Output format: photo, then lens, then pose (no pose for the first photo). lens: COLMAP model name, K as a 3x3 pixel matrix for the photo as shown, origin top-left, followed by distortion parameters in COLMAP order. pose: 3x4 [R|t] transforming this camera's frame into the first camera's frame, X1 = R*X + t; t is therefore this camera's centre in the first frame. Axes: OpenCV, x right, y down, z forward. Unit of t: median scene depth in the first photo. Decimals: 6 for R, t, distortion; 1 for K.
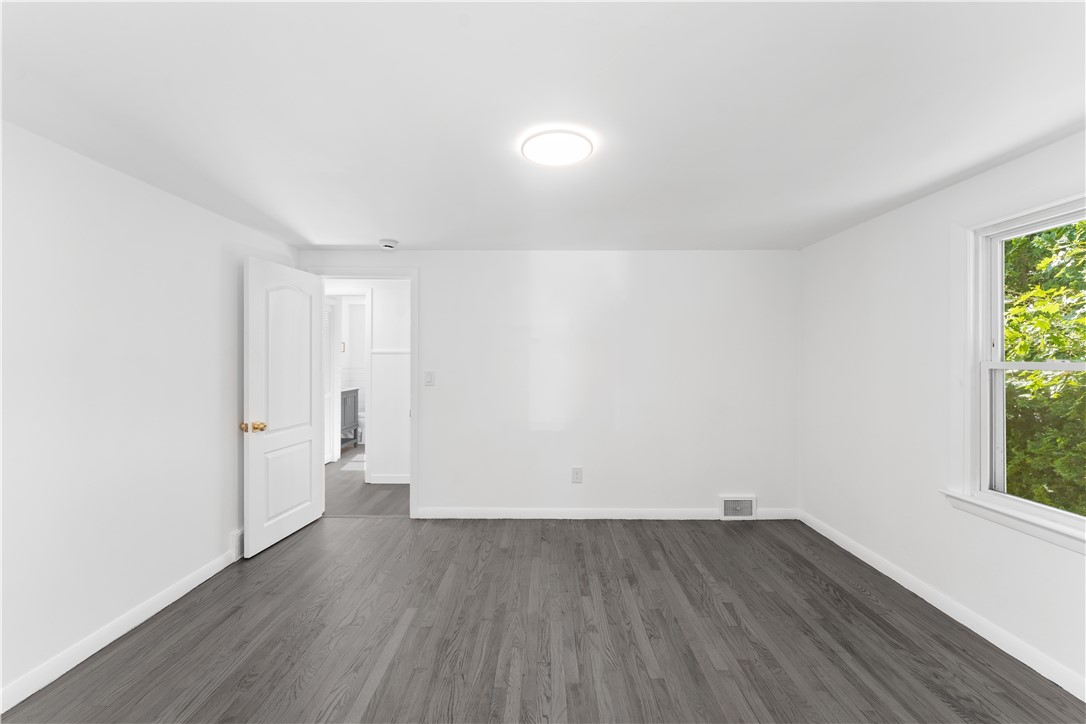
lens RADIAL K [[436.1, 0, 543.0], [0, 436.1, 362.0], [0, 0, 1]] dist [0.001602, 0.000358]
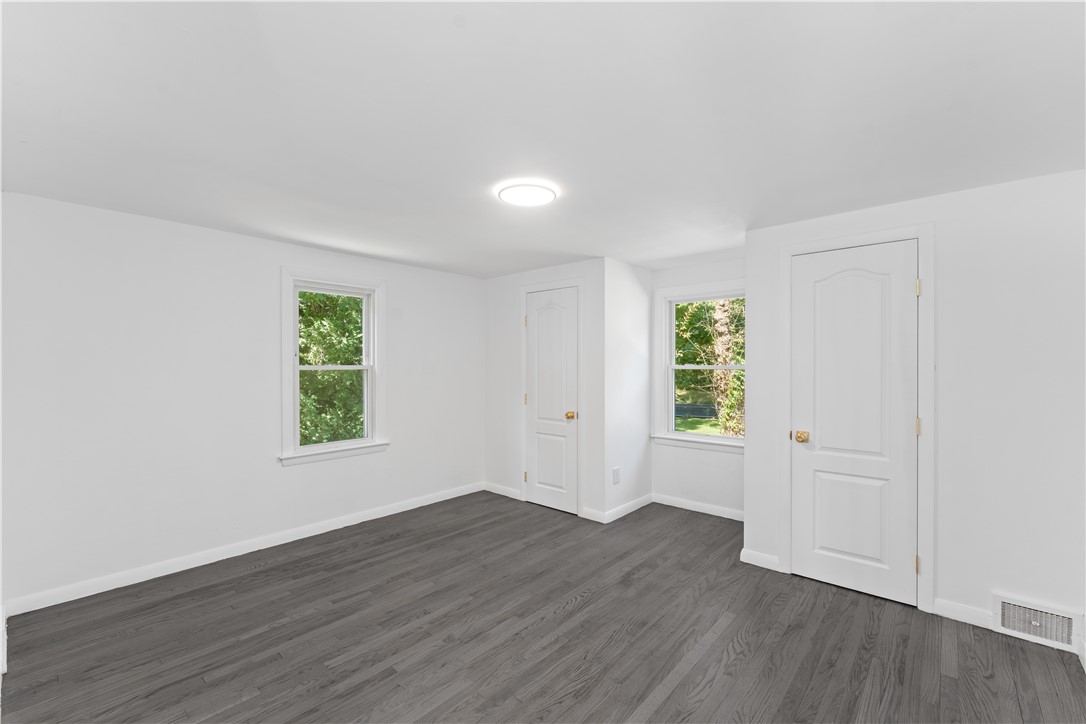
lens RADIAL K [[459.6, 0, 543.0], [0, 459.6, 362.0], [0, 0, 1]] dist [-0.000862, -0.000237]
pose [[-0.756311, 0.000881, 0.654212, -0.734816], [0.002769, 0.999994, 0.001855, -0.014896], [-0.654206, 0.003214, -0.756309, 1.663618]]
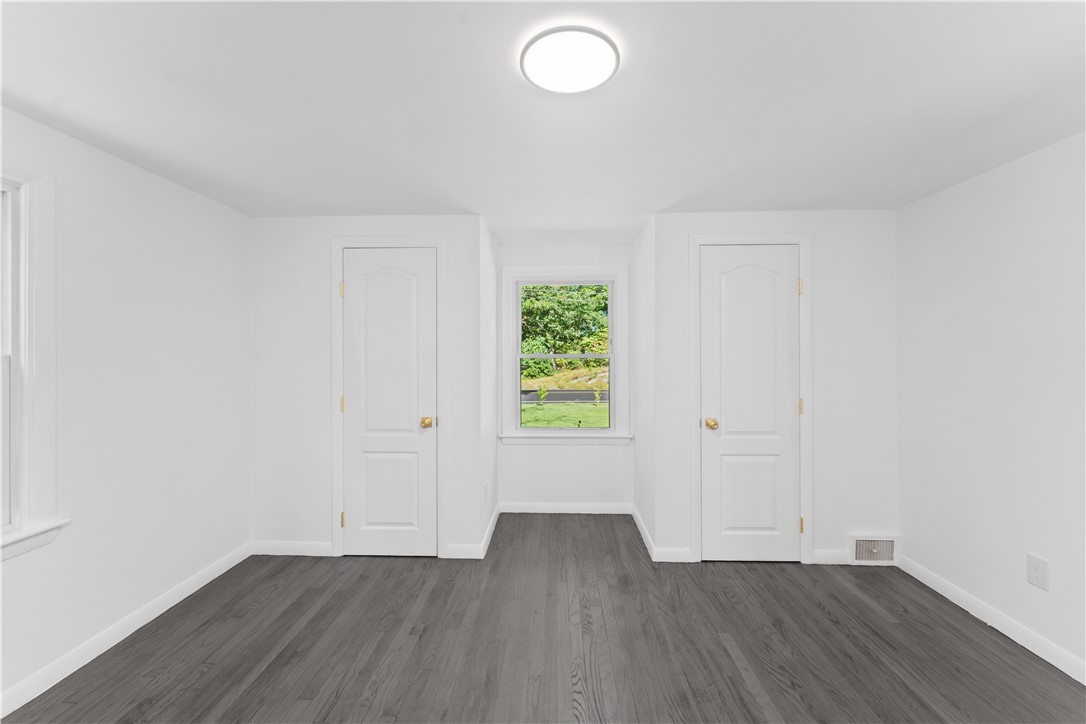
lens RADIAL K [[438.6, 0, 542.5], [0, 438.6, 346.6], [0, 0, 1]] dist [0.001670, 0.000386]
pose [[-0.999794, -0.001068, 0.020274, 0.059041], [-0.001141, 0.999993, -0.003577, -0.016615], [-0.020270, -0.003599, -0.999788, 1.471305]]
